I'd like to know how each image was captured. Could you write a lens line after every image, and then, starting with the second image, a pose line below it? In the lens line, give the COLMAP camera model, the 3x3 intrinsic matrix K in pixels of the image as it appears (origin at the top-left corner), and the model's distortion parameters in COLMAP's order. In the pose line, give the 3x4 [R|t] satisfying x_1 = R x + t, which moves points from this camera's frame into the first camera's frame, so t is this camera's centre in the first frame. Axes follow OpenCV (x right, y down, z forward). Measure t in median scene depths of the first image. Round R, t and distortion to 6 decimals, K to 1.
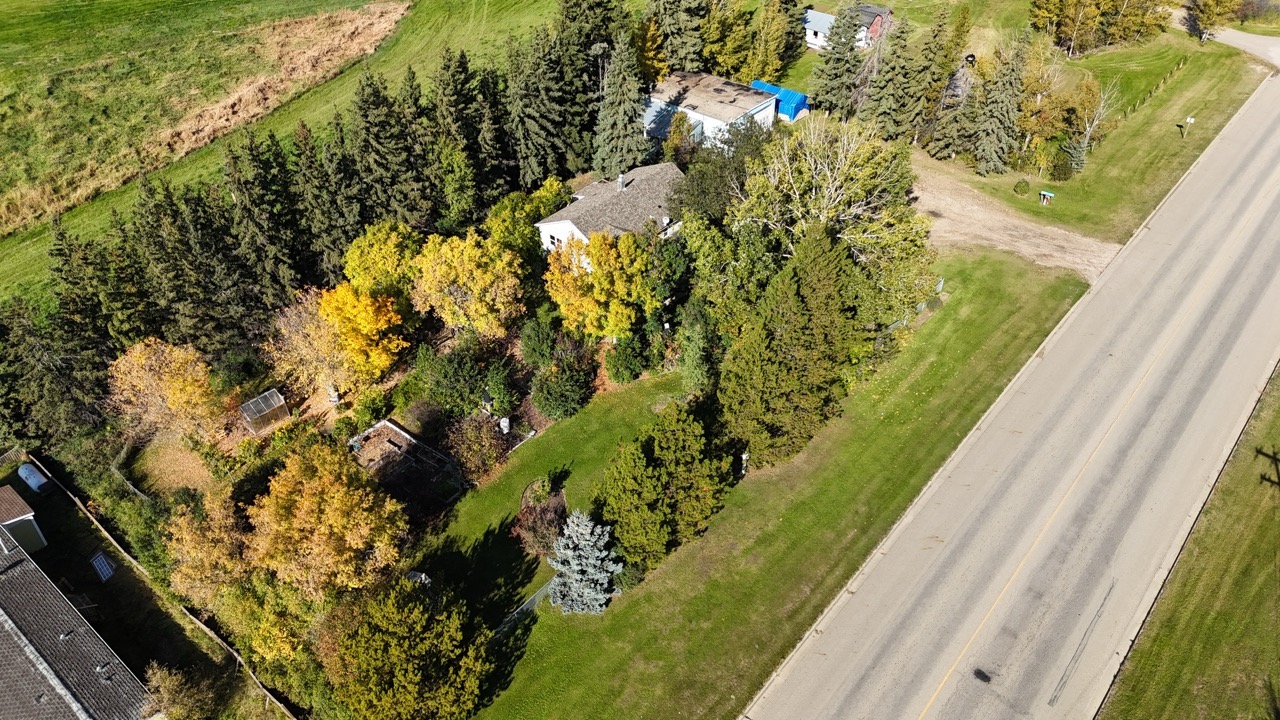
lens RADIAL K [[930.5, 0, 636.7], [0, 930.5, 362.5], [0, 0, 1]] dist [0.102870, -0.109780]
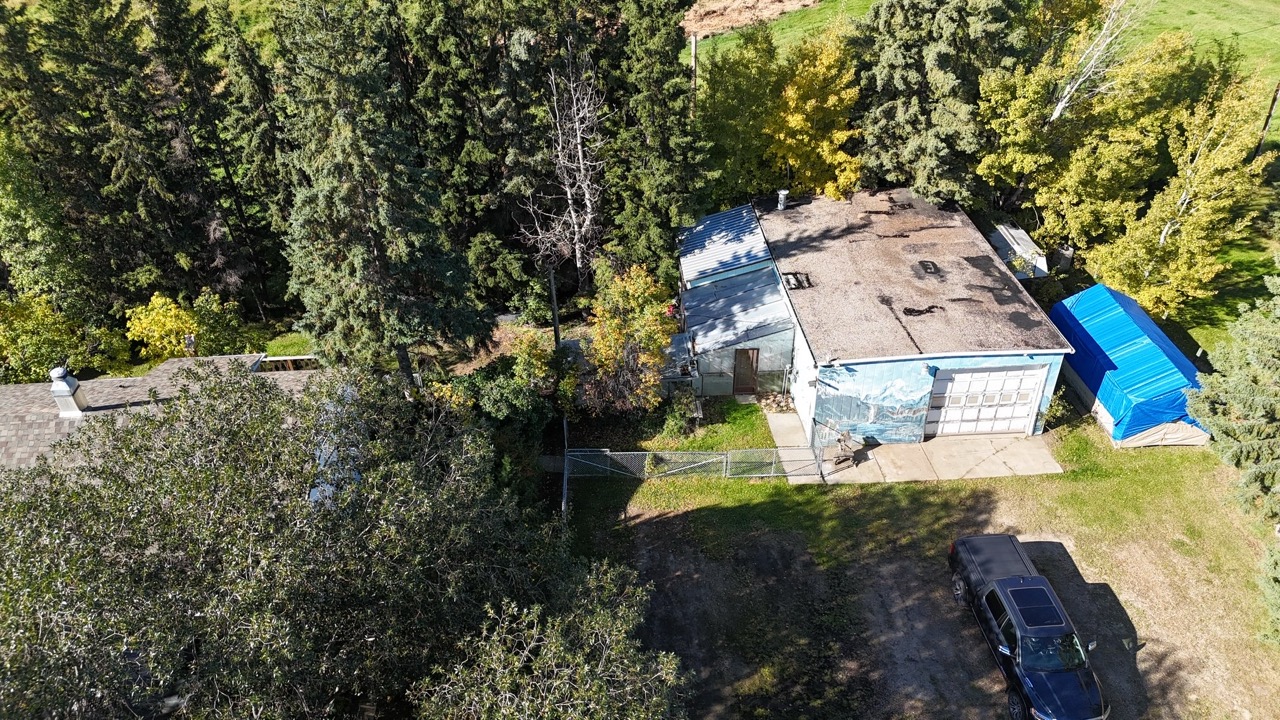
lens RADIAL K [[930.5, 0, 636.7], [0, 930.5, 362.5], [0, 0, 1]] dist [0.102870, -0.109780]
pose [[0.699450, 0.422714, -0.576266, 0.256584], [-0.443652, 0.888969, 0.113605, -0.277967], [0.560305, 0.176200, 0.809328, 0.728777]]
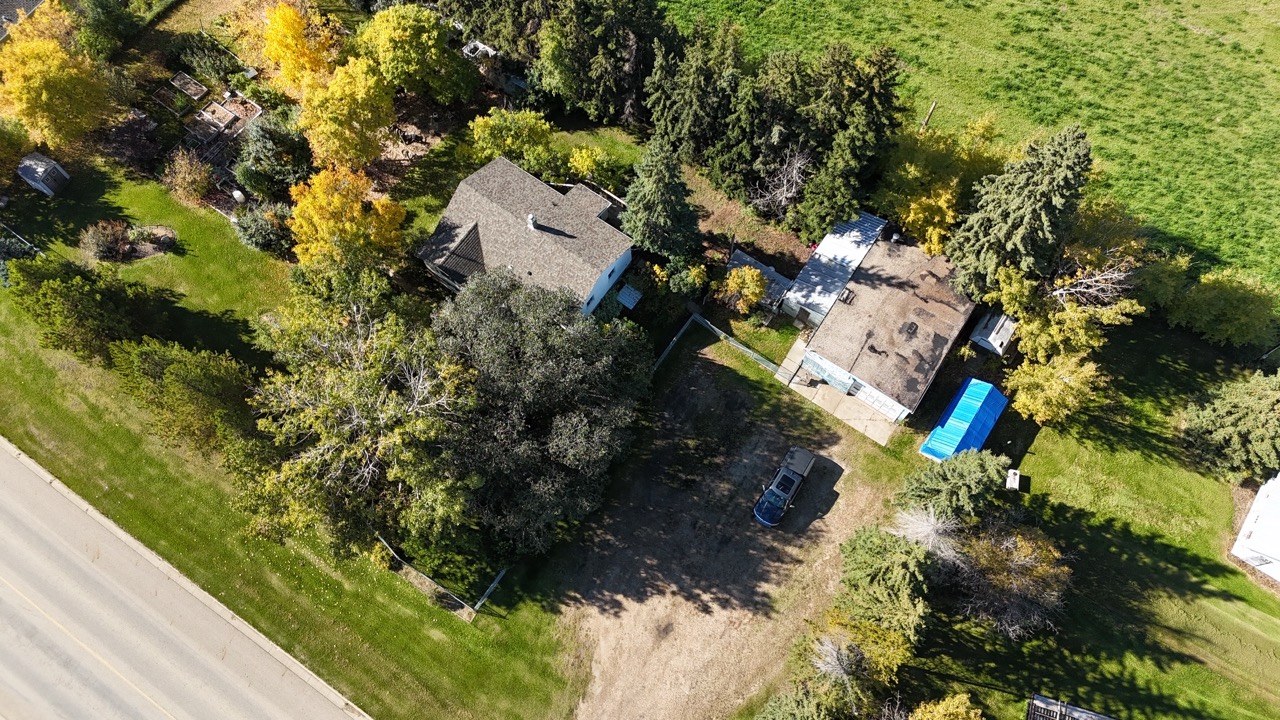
lens RADIAL K [[930.5, 0, 636.7], [0, 930.5, 362.5], [0, 0, 1]] dist [0.102870, -0.109780]
pose [[0.107010, 0.936354, -0.334351, 0.350800], [-0.627841, 0.324392, 0.707521, -0.710132], [0.770951, 0.134208, 0.622594, 0.476443]]
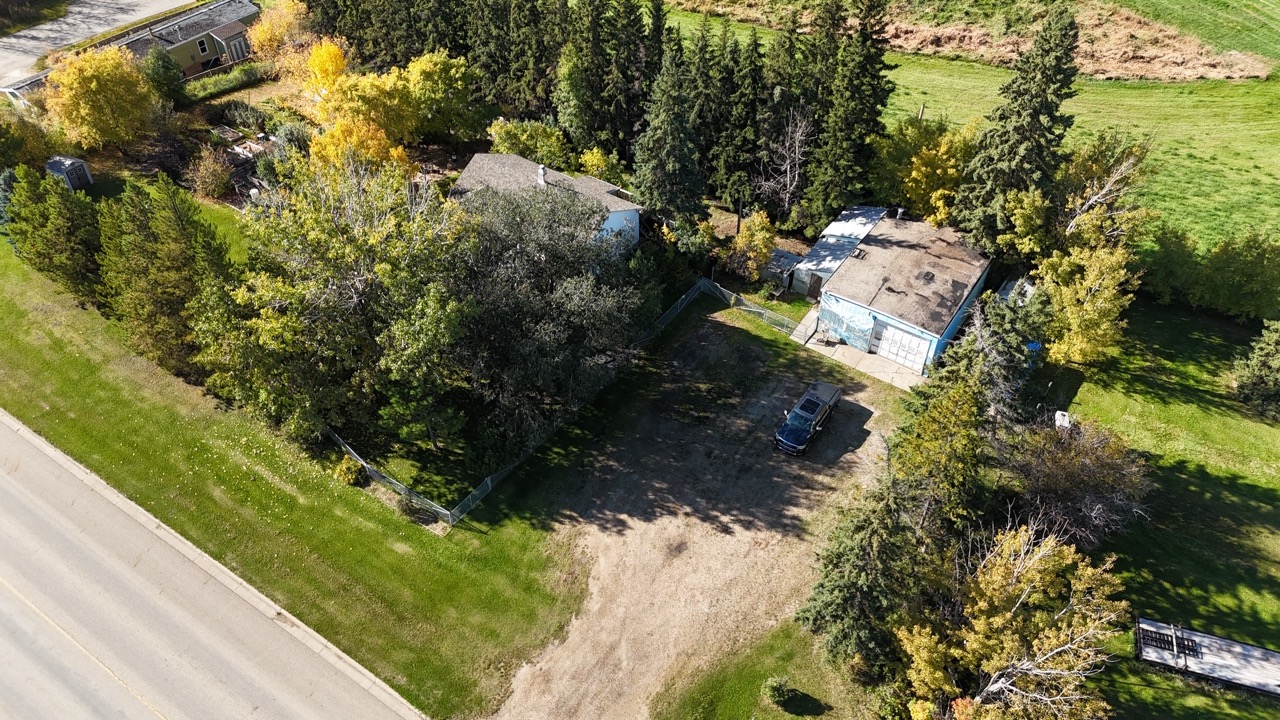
lens RADIAL K [[930.5, 0, 636.7], [0, 930.5, 362.5], [0, 0, 1]] dist [0.102870, -0.109780]
pose [[0.101571, 0.691031, -0.715653, 0.644549], [-0.640897, 0.595653, 0.484199, -0.492450], [0.760878, 0.409479, 0.503381, 0.599172]]
